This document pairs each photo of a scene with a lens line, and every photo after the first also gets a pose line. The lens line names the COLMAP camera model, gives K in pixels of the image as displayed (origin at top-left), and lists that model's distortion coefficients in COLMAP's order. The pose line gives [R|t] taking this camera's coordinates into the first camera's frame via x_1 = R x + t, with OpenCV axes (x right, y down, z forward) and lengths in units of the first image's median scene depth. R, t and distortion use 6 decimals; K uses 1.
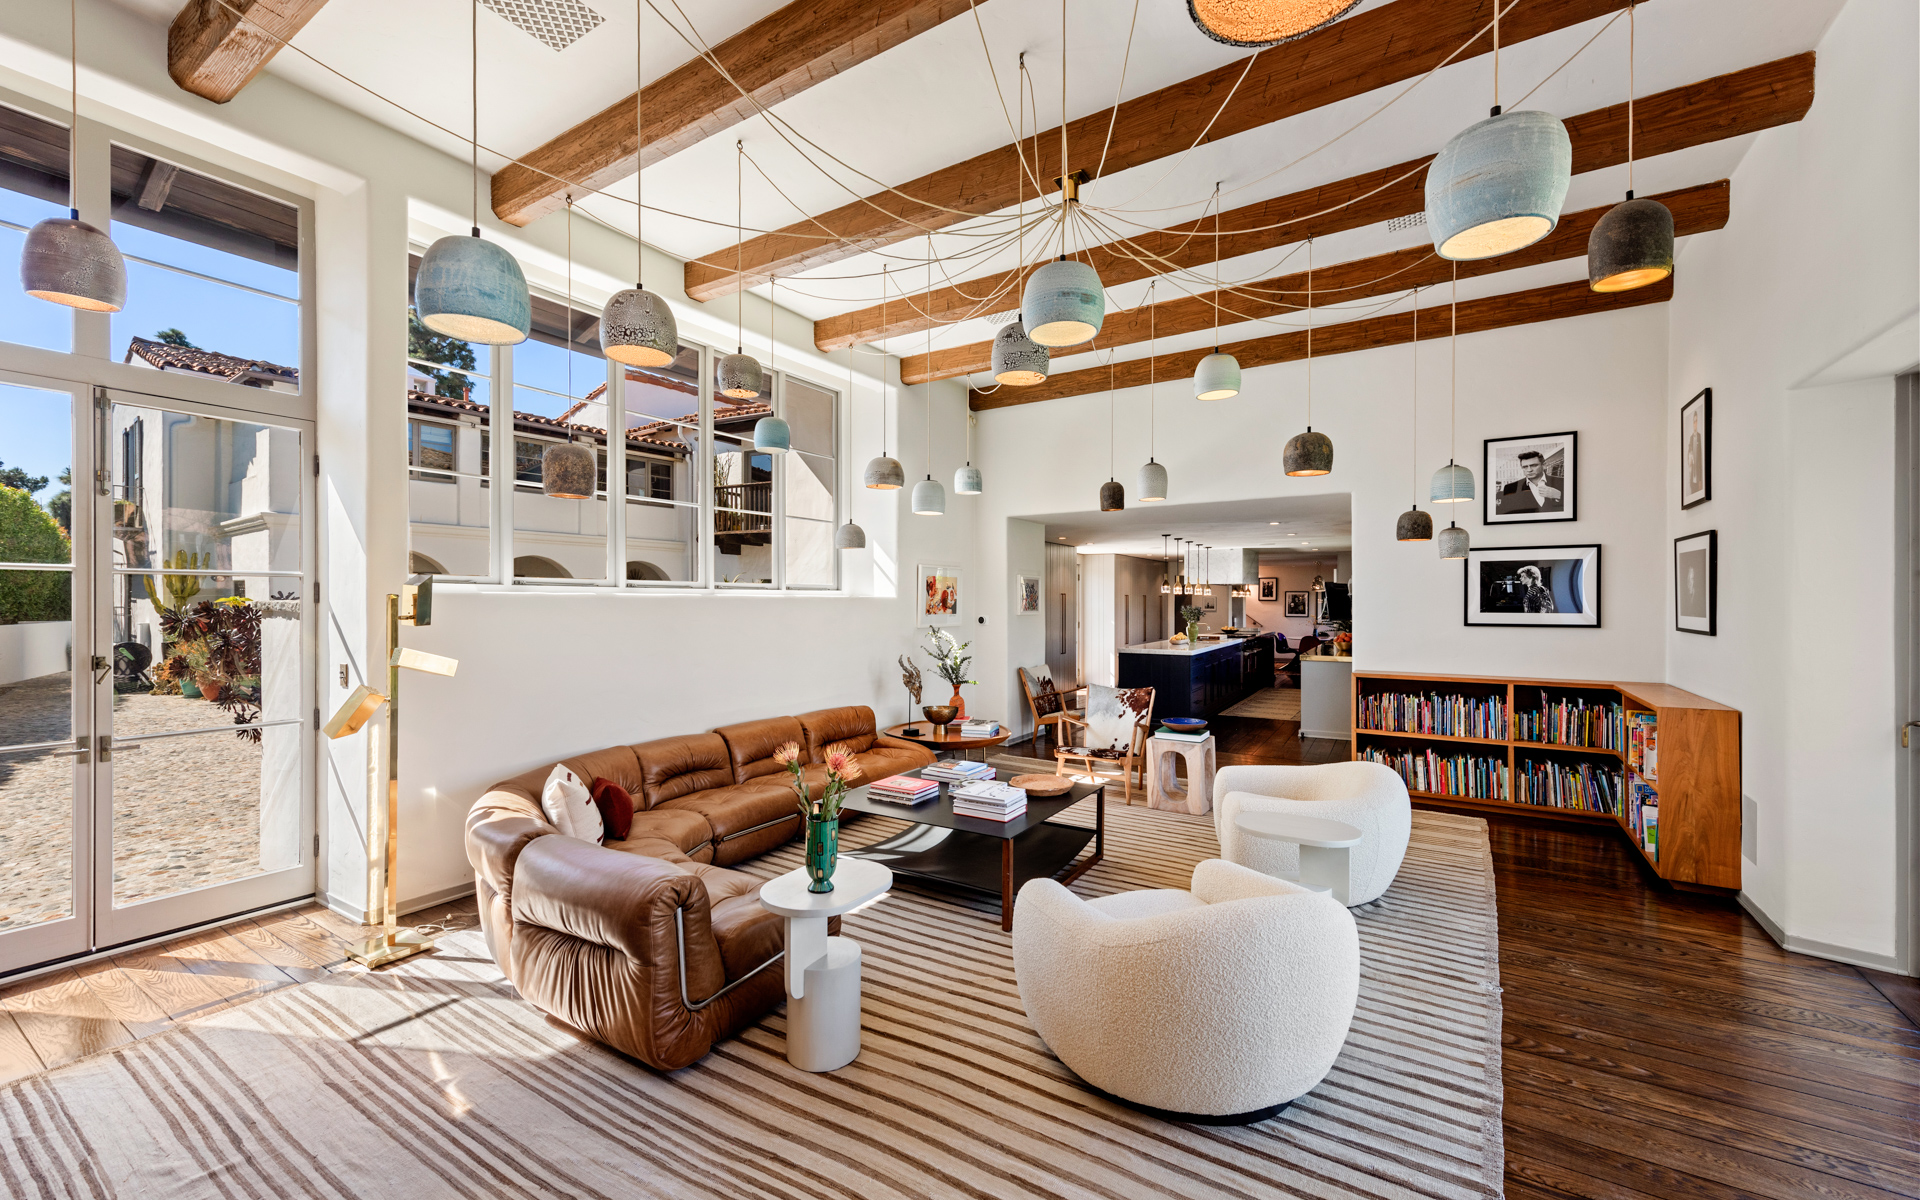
lens RADIAL K [[752.2, 0, 973.8], [0, 752.2, 600.4], [0, 0, 1]] dist [0.002529, -0.000040]
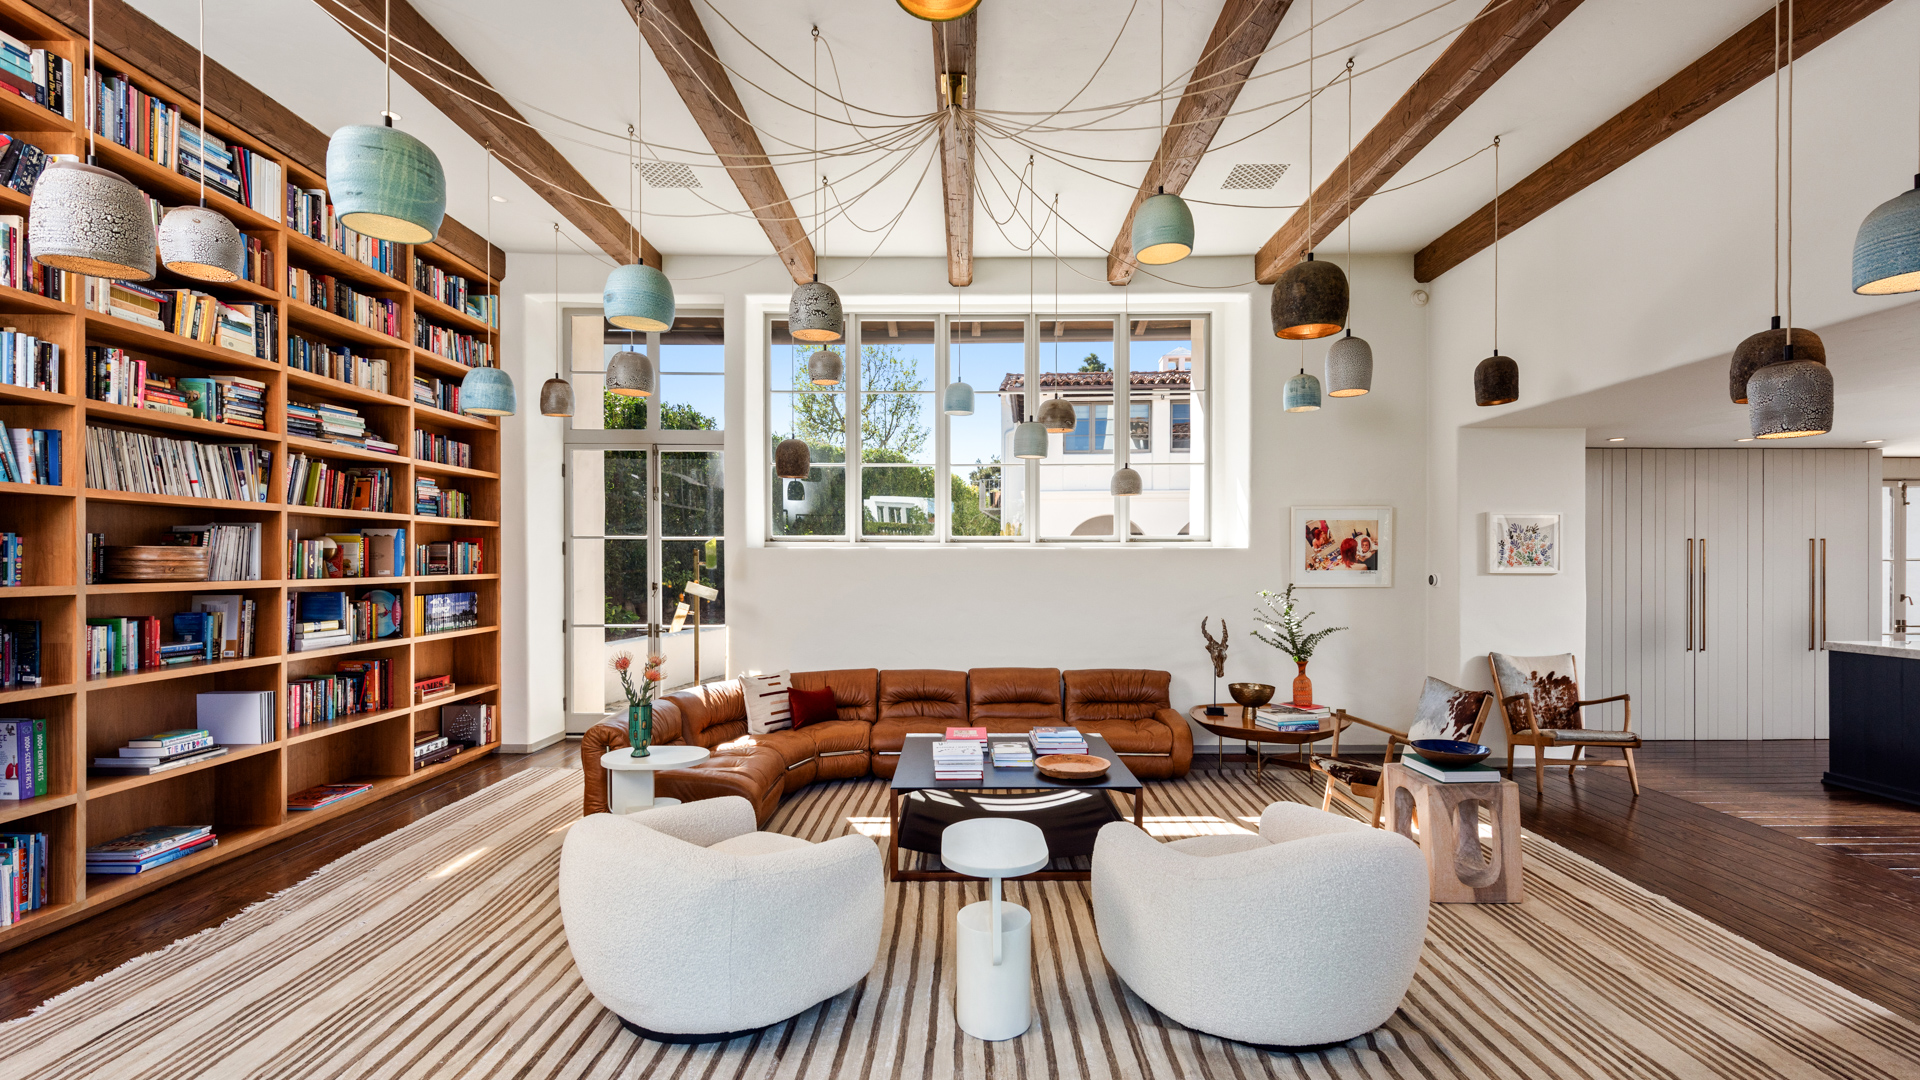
lens RADIAL K [[866.5, 0, 971.1], [0, 866.5, 563.1], [0, 0, 1]] dist [0.003800, -0.002298]
pose [[0.515911, -0.000004, -0.856642, 0.588494], [0.000303, 1.000000, 0.000178, 0.012274], [0.856642, -0.000352, 0.515911, 0.278498]]
